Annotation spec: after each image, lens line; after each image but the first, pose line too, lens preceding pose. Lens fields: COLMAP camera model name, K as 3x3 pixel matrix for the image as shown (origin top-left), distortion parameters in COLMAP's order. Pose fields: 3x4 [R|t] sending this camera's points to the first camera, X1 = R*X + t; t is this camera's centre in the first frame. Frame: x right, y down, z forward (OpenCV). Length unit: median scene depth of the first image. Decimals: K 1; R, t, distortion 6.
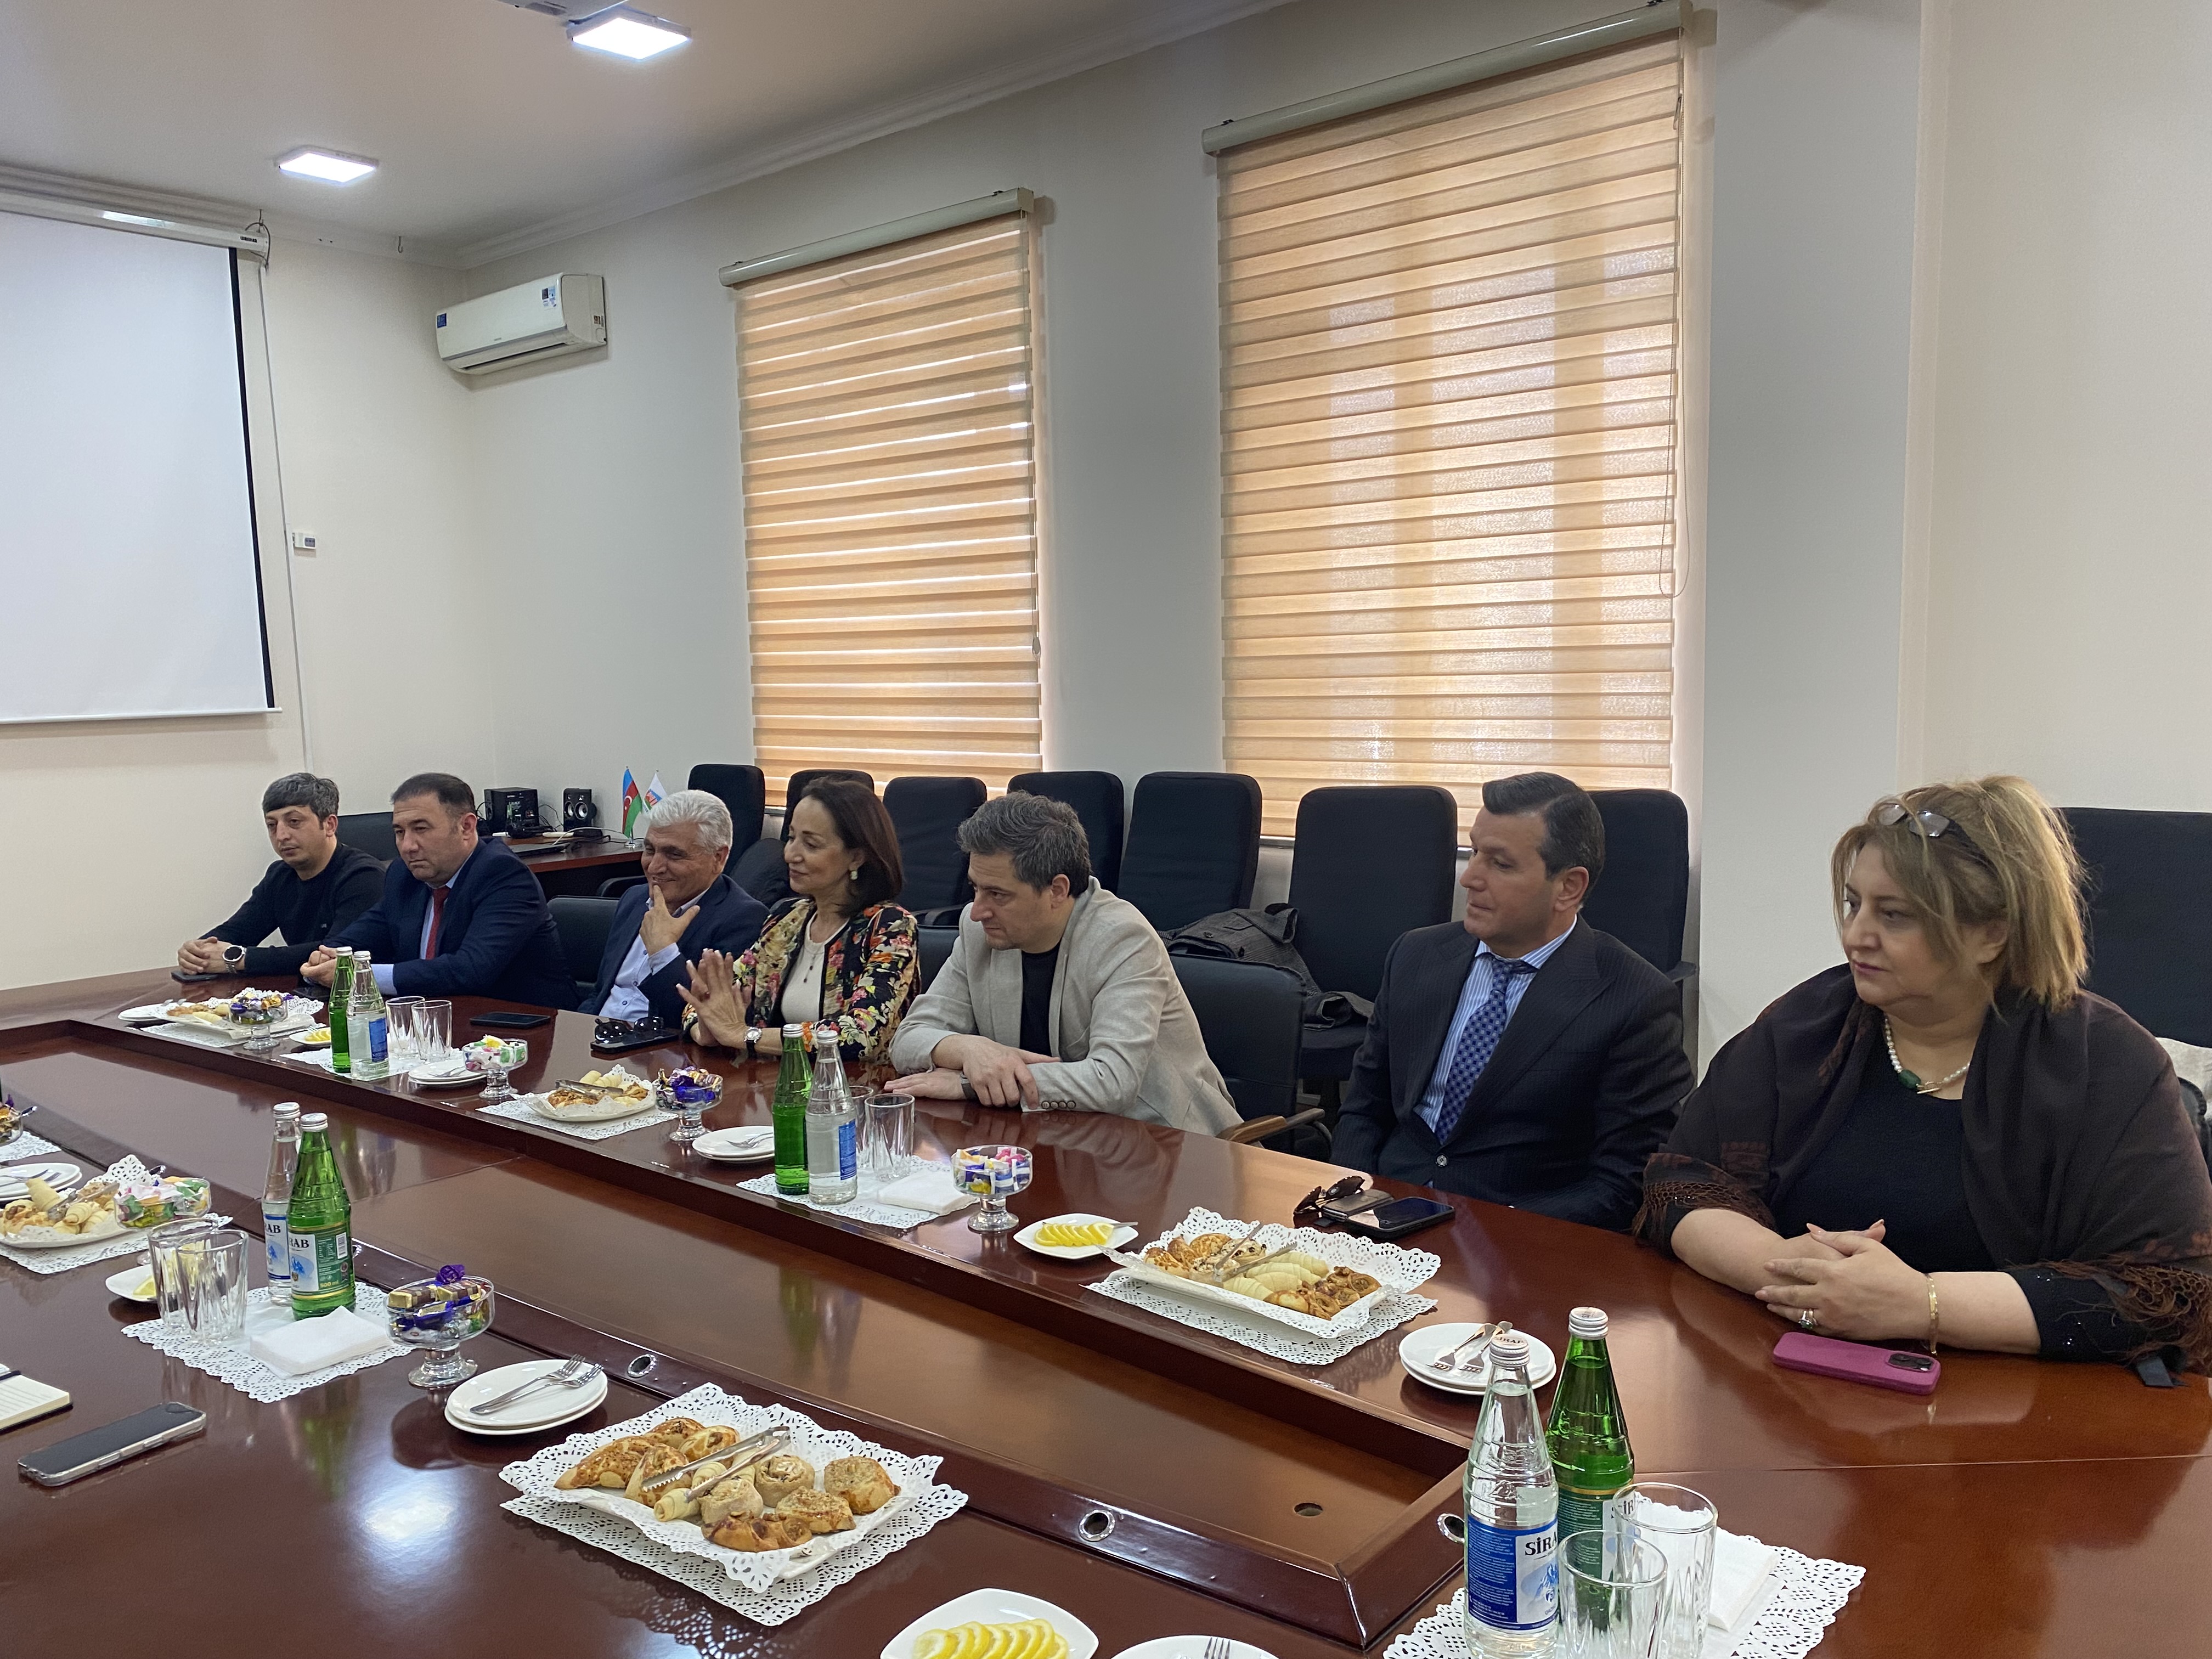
lens RADIAL K [[1686.3, 0, 1096.1], [0, 1686.3, 848.5], [0, 0, 1]] dist [0.017426, -0.006955]
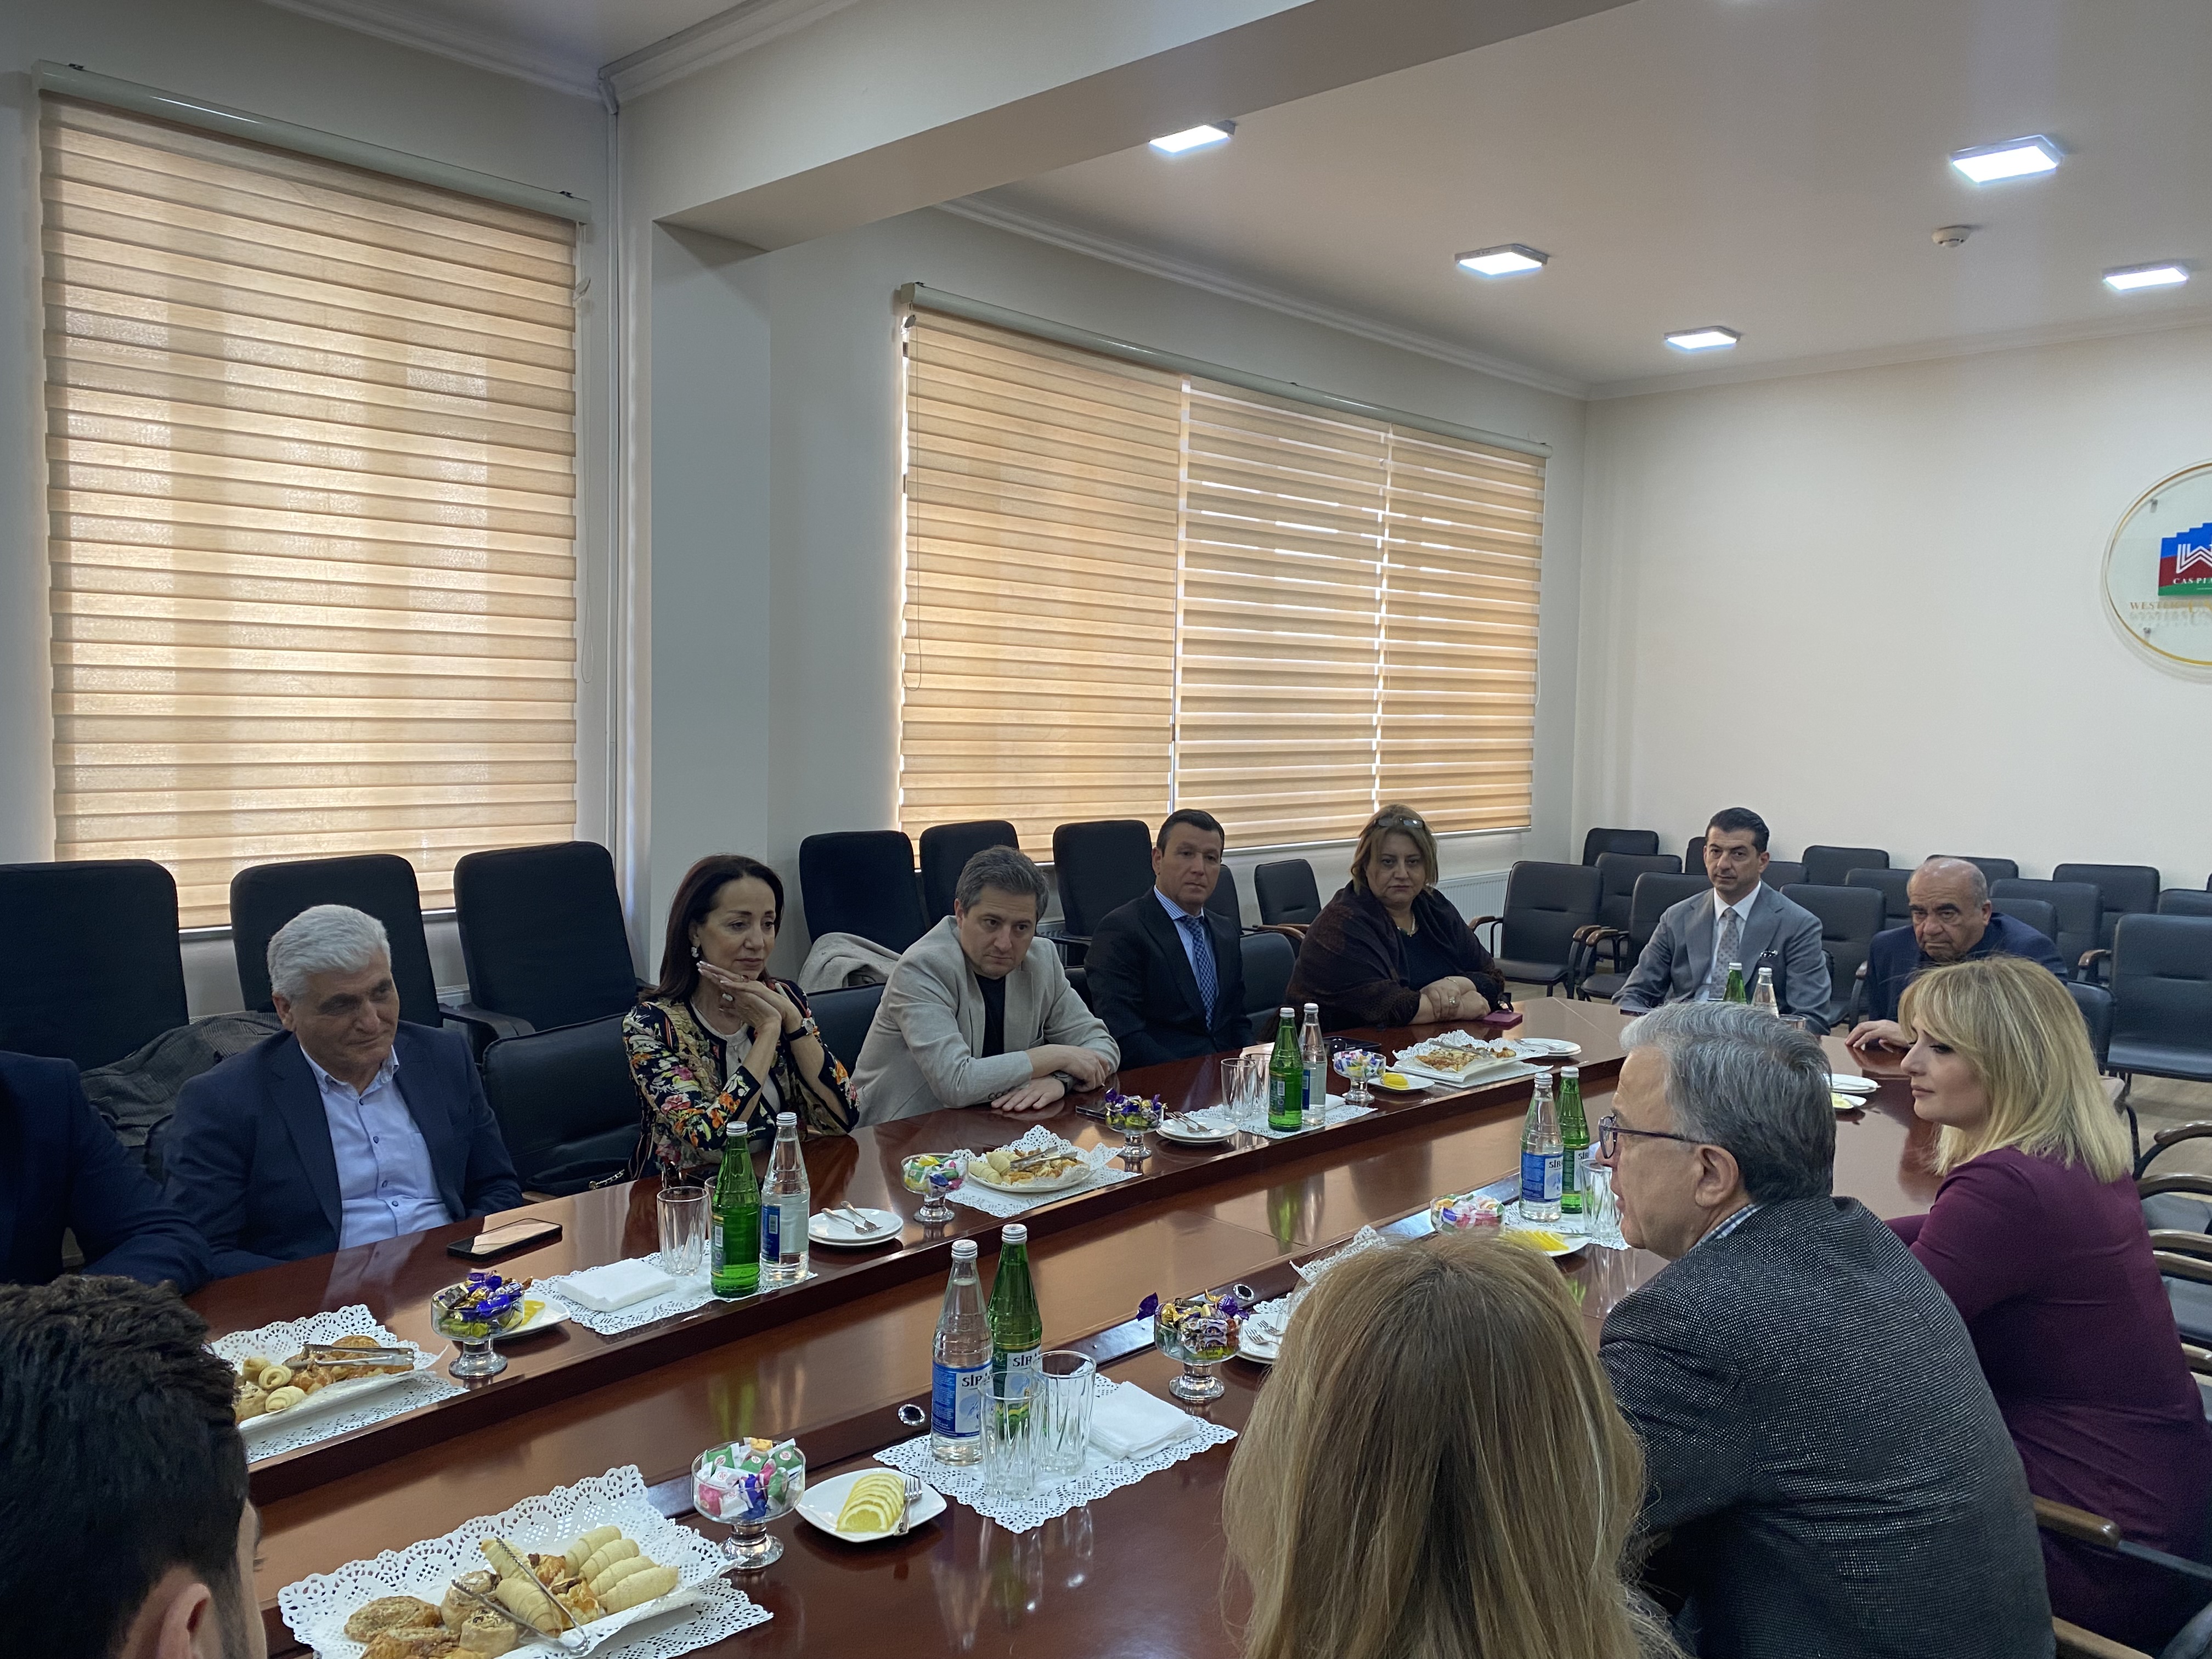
lens RADIAL K [[1688.3, 0, 1100.0], [0, 1688.3, 837.2], [0, 0, 1]] dist [0.015183, -0.004741]
pose [[0.046004, -0.048062, 0.997784, -0.755008], [0.094001, 0.994618, 0.043575, -0.048727], [-0.994509, 0.091789, 0.050274, 0.509627]]
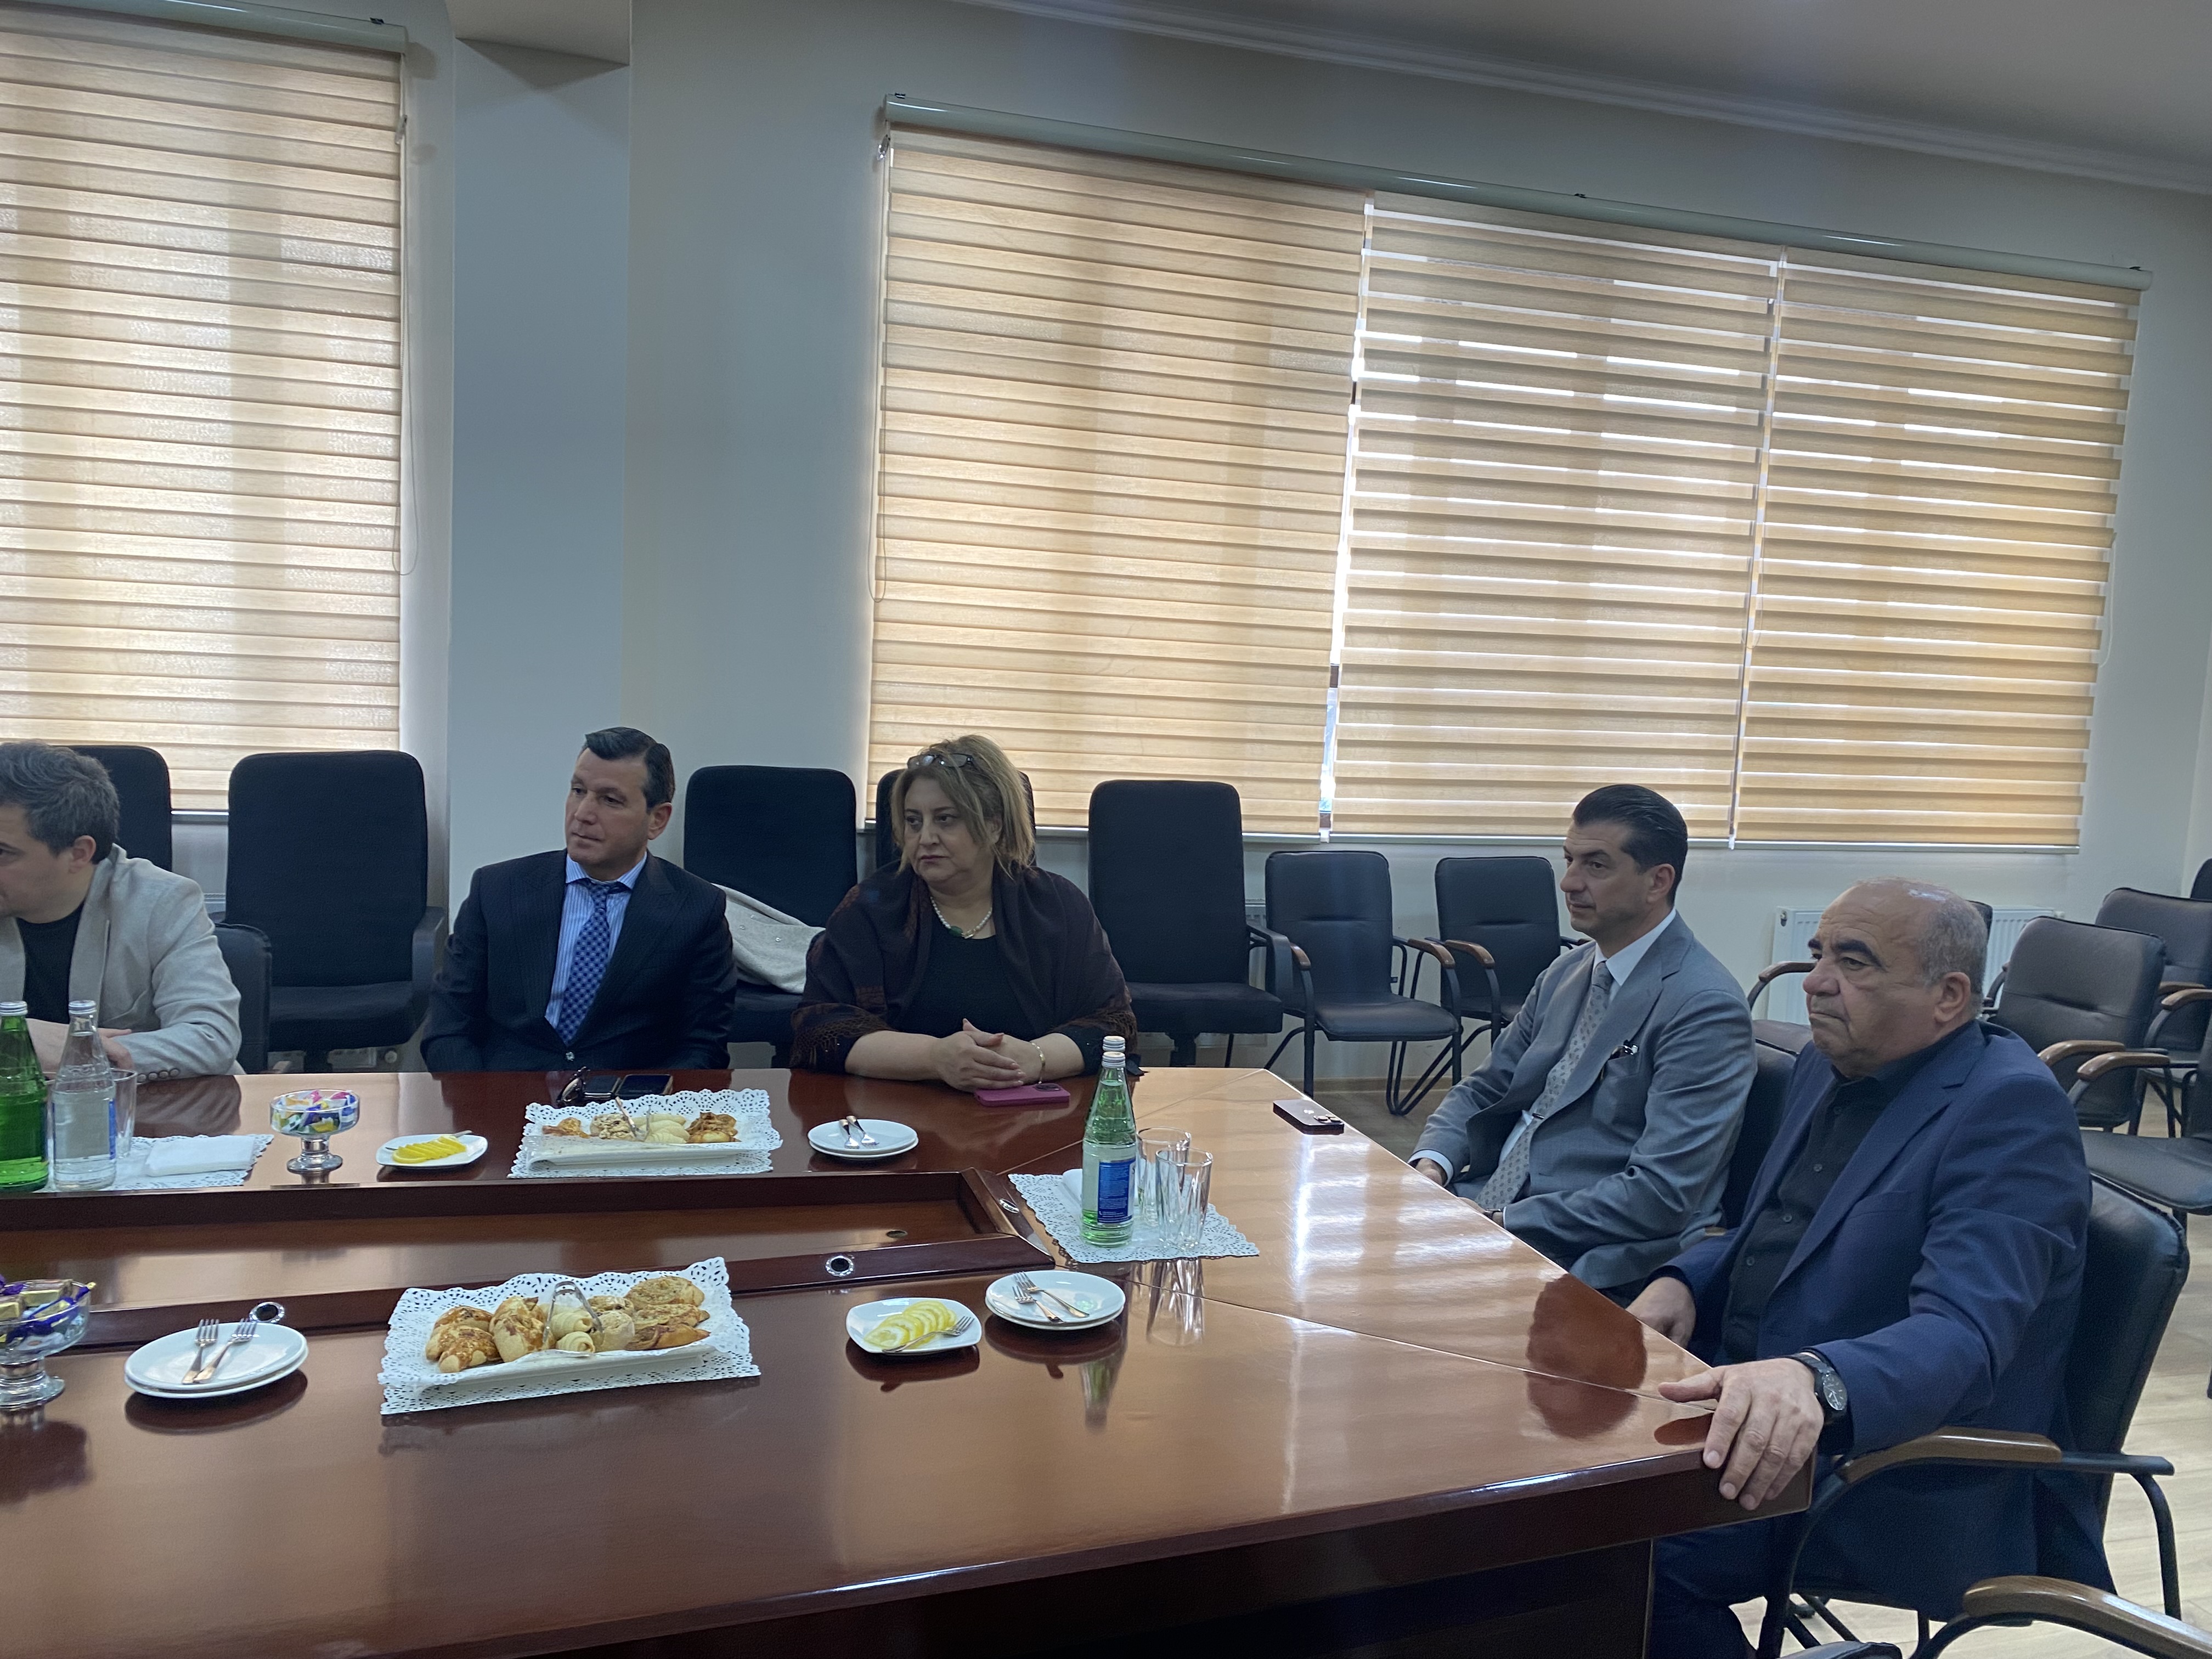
lens RADIAL K [[1658.3, 0, 1127.6], [0, 1658.3, 836.1], [0, 0, 1]] dist [0.049303, -0.053485]
pose [[0.548175, -0.037850, 0.835507, -0.274527], [0.030857, 0.999211, 0.025021, 0.006880], [-0.835794, 0.012065, 0.548910, 0.016210]]
